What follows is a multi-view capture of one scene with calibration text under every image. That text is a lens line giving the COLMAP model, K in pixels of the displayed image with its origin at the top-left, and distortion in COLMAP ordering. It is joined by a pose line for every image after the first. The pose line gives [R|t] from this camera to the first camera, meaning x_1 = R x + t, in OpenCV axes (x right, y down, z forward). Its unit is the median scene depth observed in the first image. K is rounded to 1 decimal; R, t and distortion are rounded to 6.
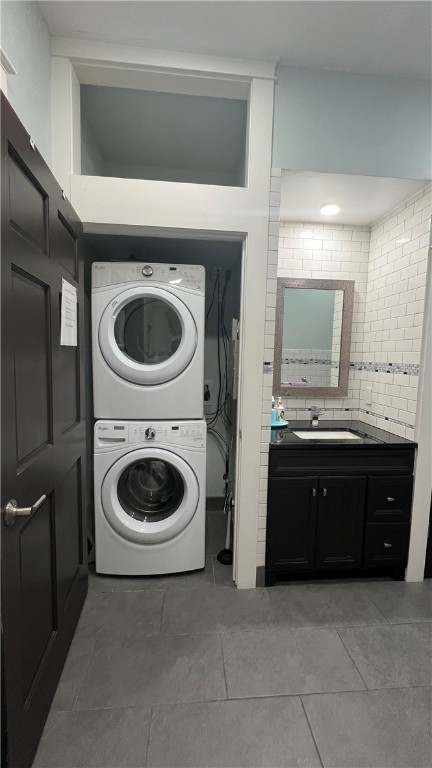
lens RADIAL K [[305.8, 0, 215.9], [0, 305.8, 384.4], [0, 0, 1]] dist [-0.000365, -0.000445]
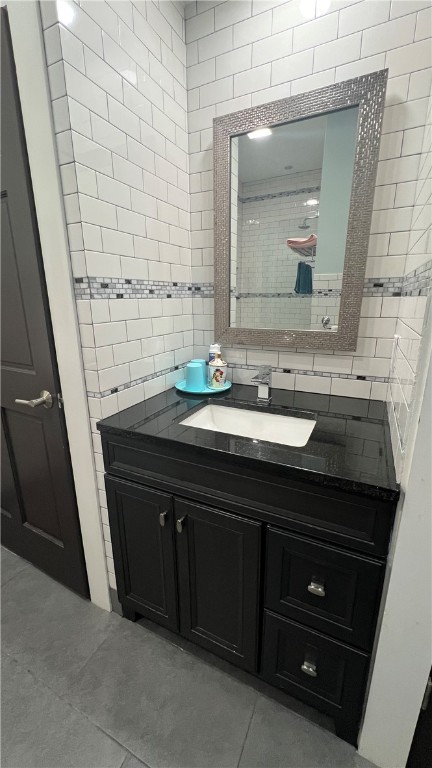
lens RADIAL K [[305.8, 0, 214.1], [0, 305.8, 382.4], [0, 0, 1]] dist [-0.000365, -0.000445]
pose [[0.857198, 0.109111, -0.503295, 0.492030], [-0.023184, 0.984483, 0.173943, 0.008005], [0.514465, -0.137435, 0.846426, 0.461223]]
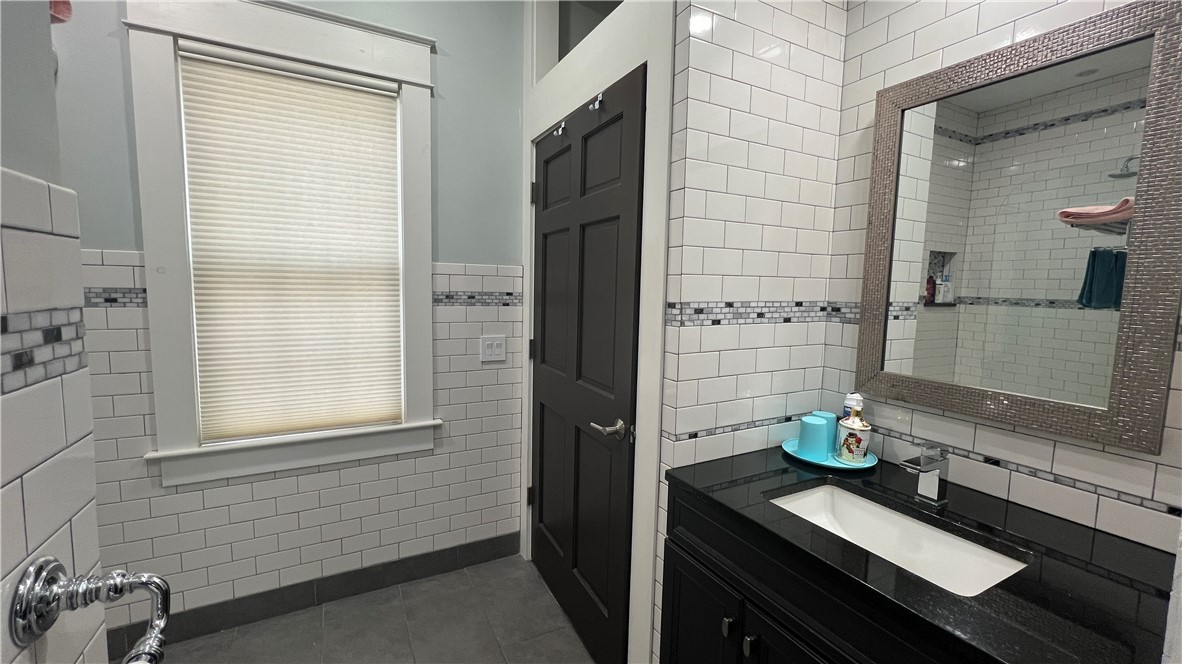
lens RADIAL K [[470.7, 0, 584.4], [0, 470.7, 325.2], [0, 0, 1]] dist [-0.000365, -0.000445]
pose [[0.396917, 0.063893, -0.915628, 0.594005], [-0.096766, 0.994928, 0.027479, -0.032128], [0.912739, 0.077695, 0.401087, 0.412440]]
